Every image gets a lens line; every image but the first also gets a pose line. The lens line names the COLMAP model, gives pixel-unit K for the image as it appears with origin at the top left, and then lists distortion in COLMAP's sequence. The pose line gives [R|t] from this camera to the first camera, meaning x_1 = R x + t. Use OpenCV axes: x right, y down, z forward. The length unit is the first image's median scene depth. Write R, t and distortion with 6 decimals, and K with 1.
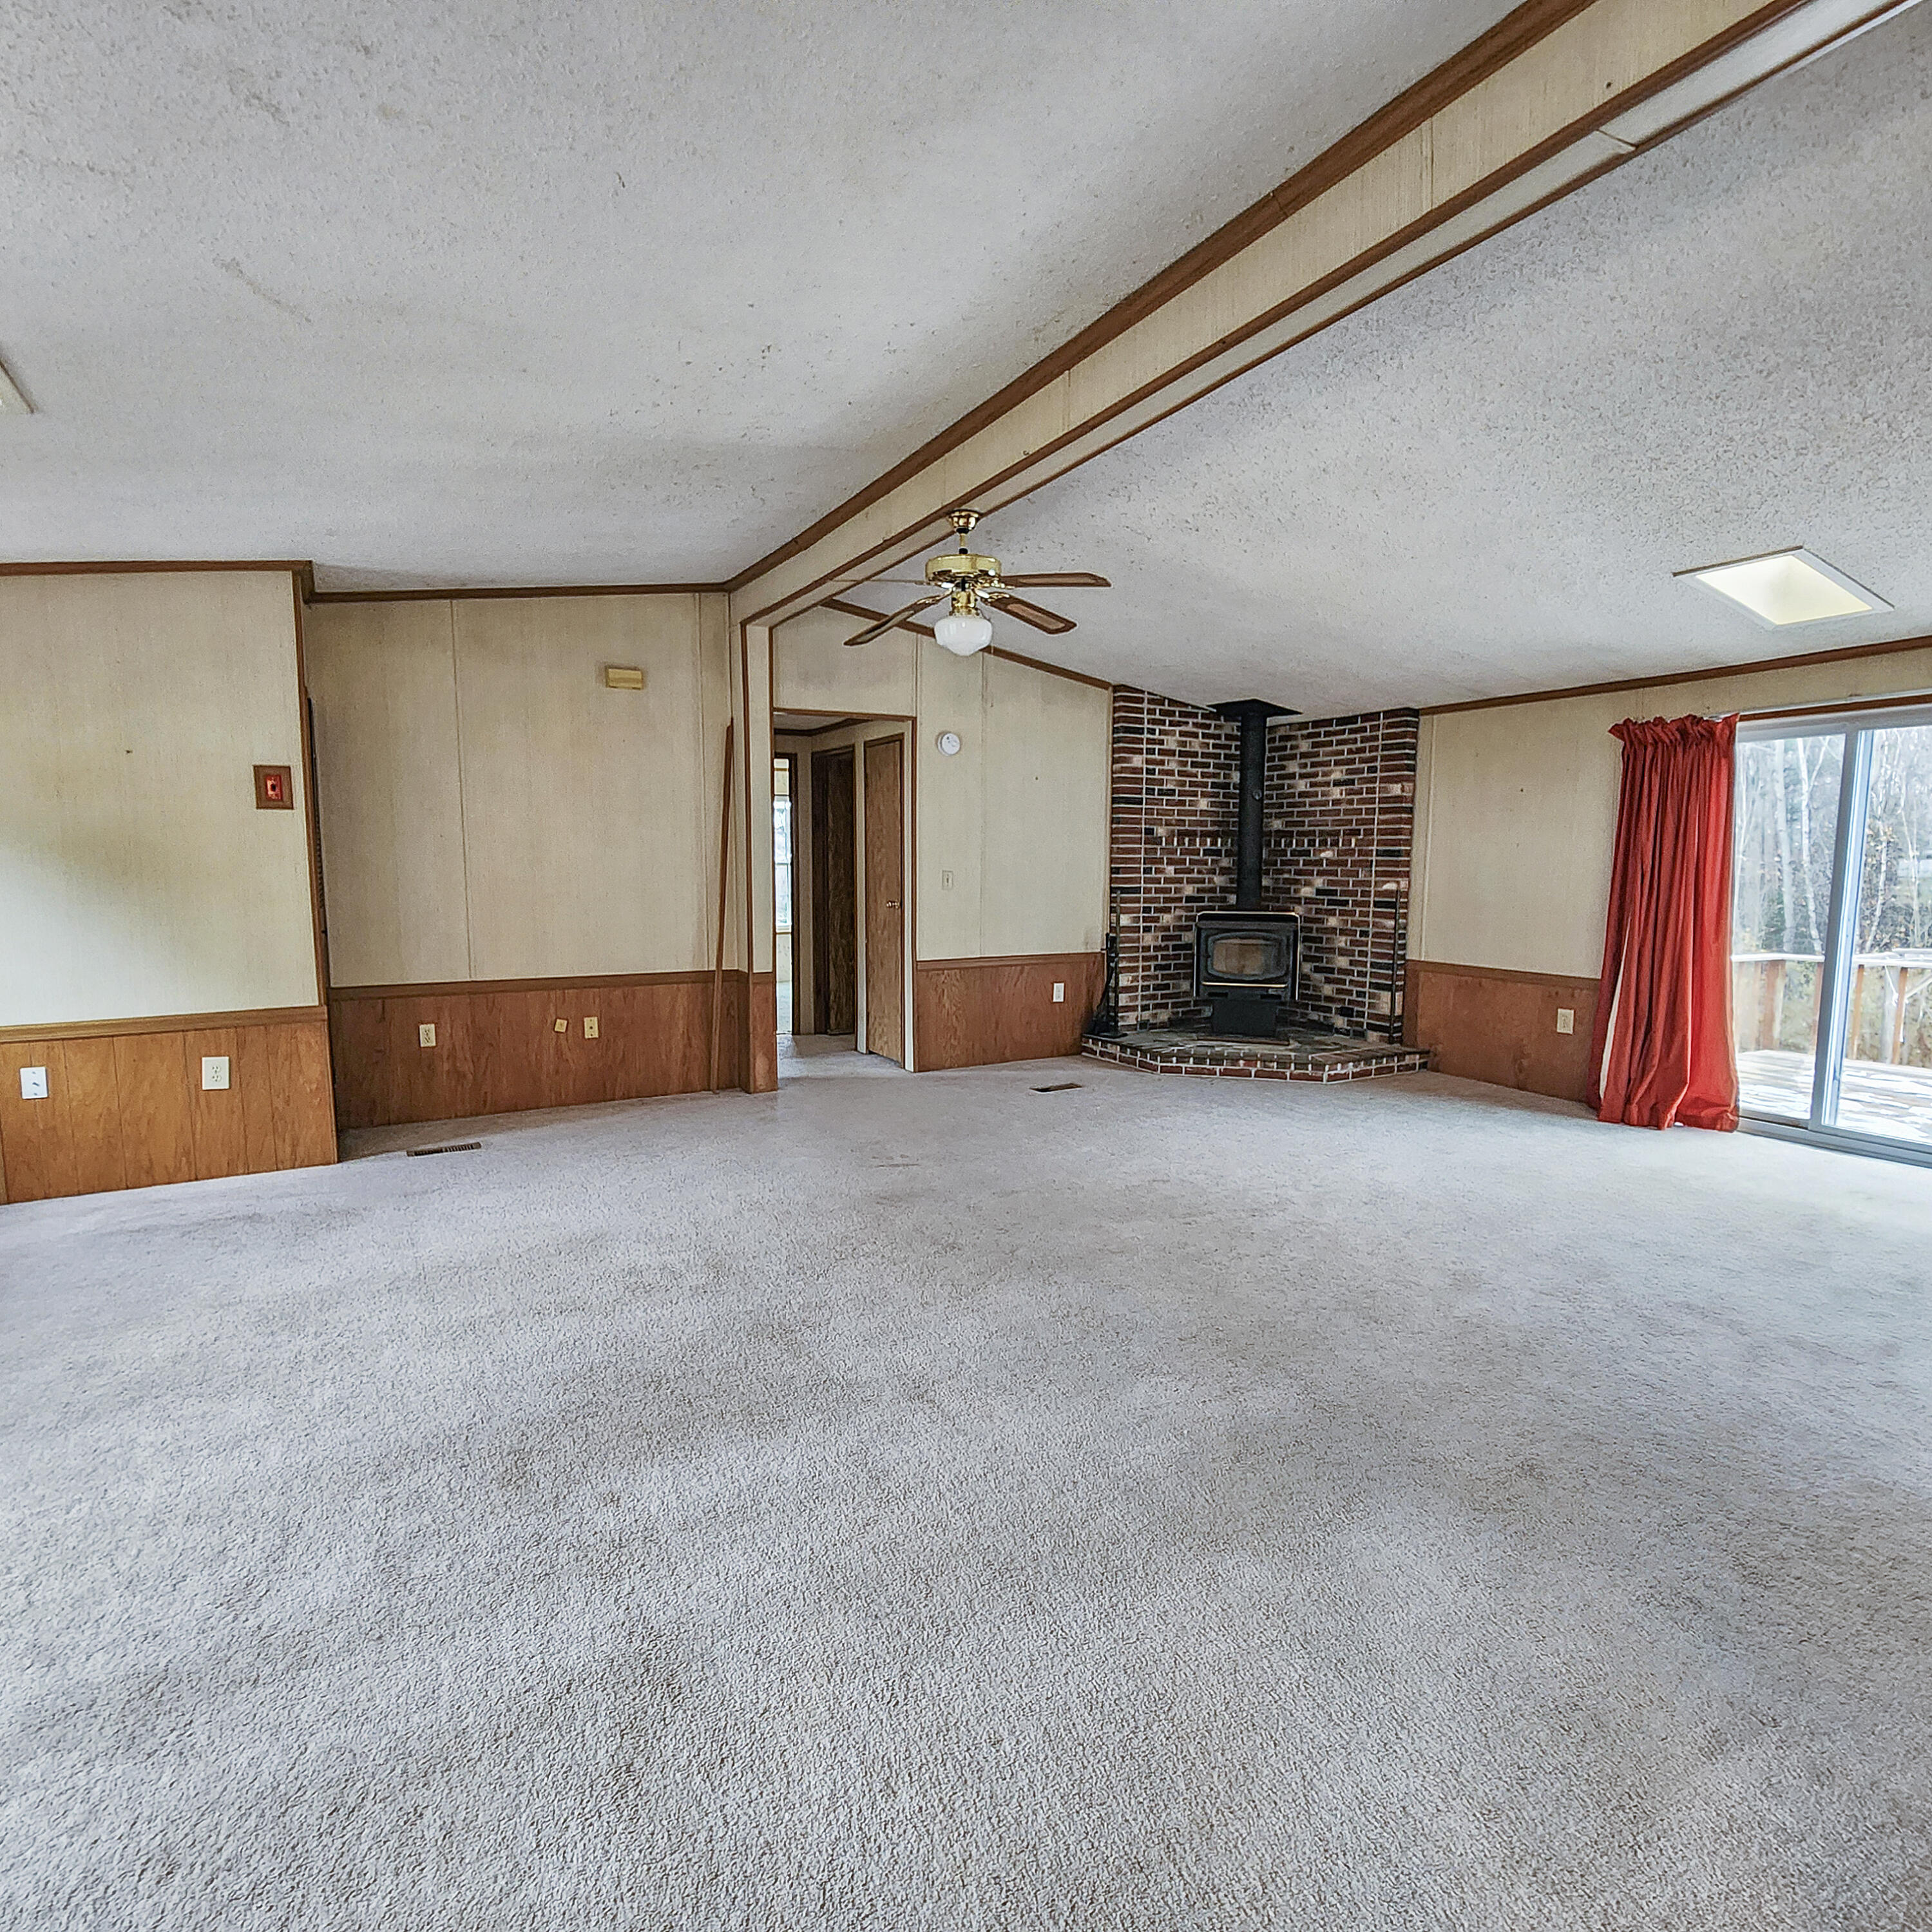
lens RADIAL K [[1052.2, 0, 961.8], [0, 1052.2, 971.1], [0, 0, 1]] dist [0.012622, -0.006723]
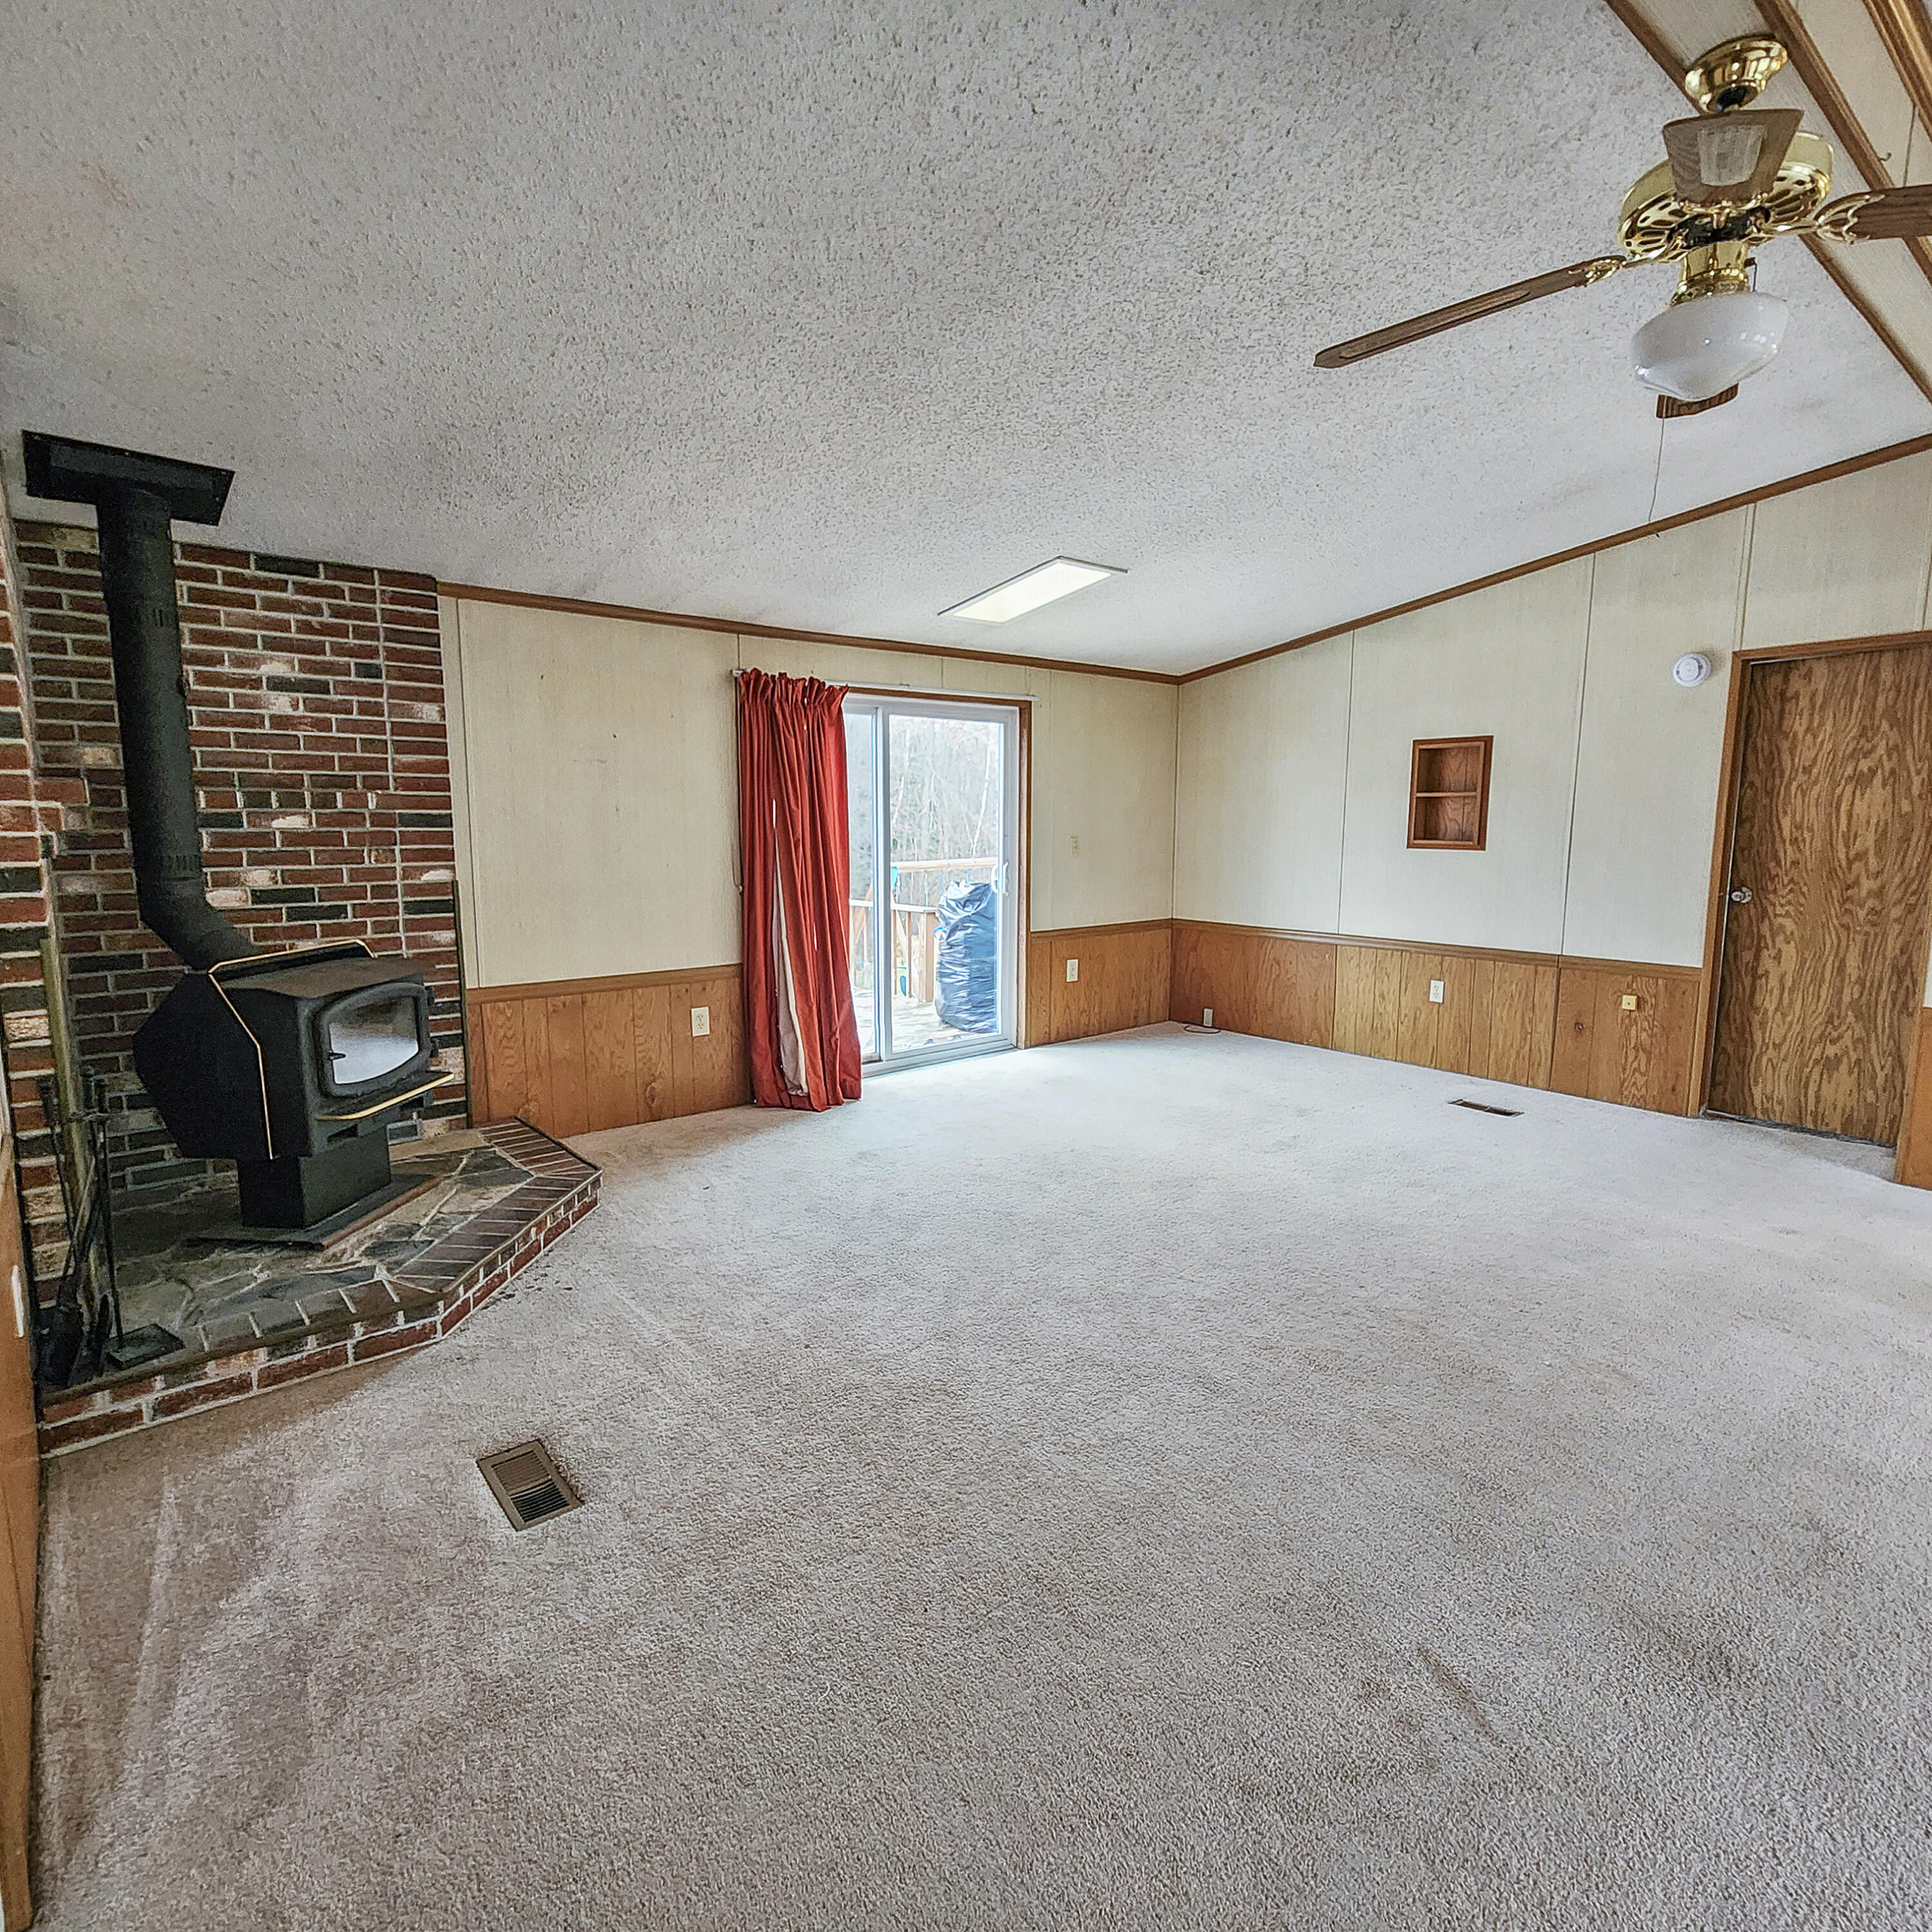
lens RADIAL K [[1052.2, 0, 961.8], [0, 1052.2, 971.1], [0, 0, 1]] dist [0.012622, -0.006723]
pose [[-0.173188, -0.147721, 0.973748, -0.288389], [0.103852, 0.980437, 0.167207, -0.116449], [-0.979398, 0.130084, -0.154459, 0.972252]]
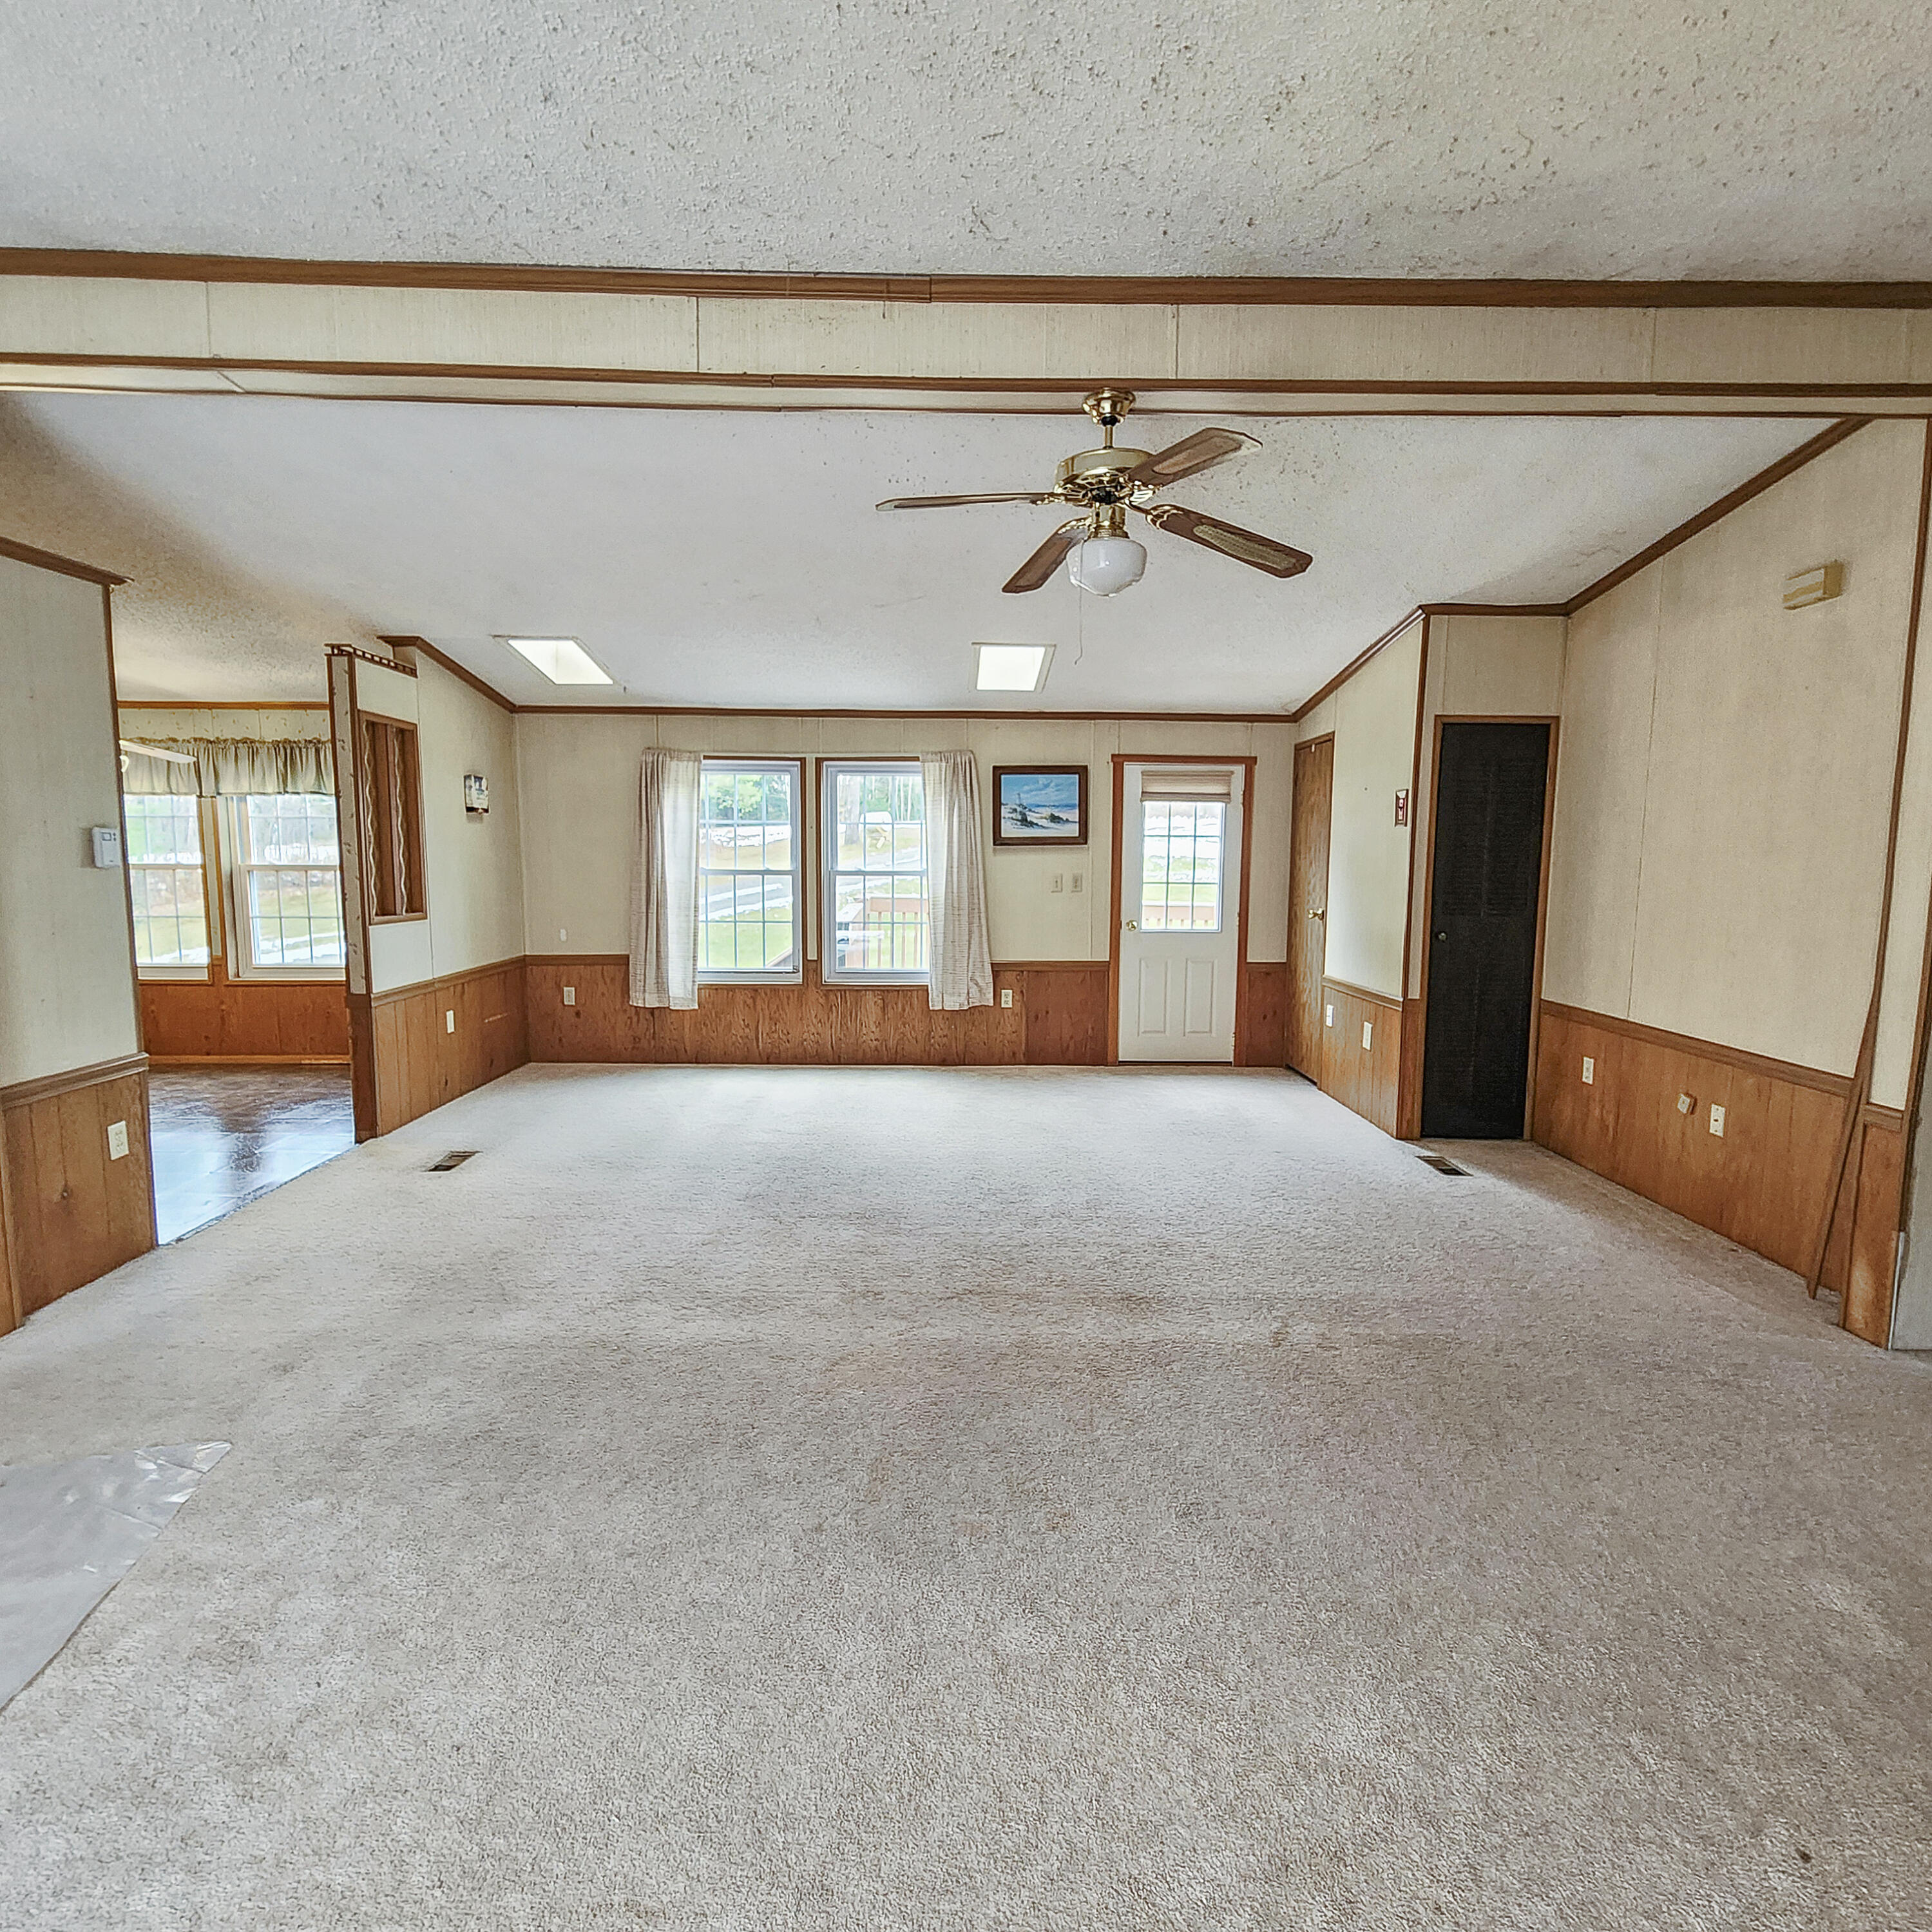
lens RADIAL K [[1053.7, 0, 964.0], [0, 1053.7, 979.3], [0, 0, 1]] dist [-0.001978, -0.000917]
pose [[-0.482253, 0.099841, -0.870324, 0.483746], [-0.100909, 0.980540, 0.168400, -0.104932], [0.870200, 0.169035, -0.462794, 0.893318]]
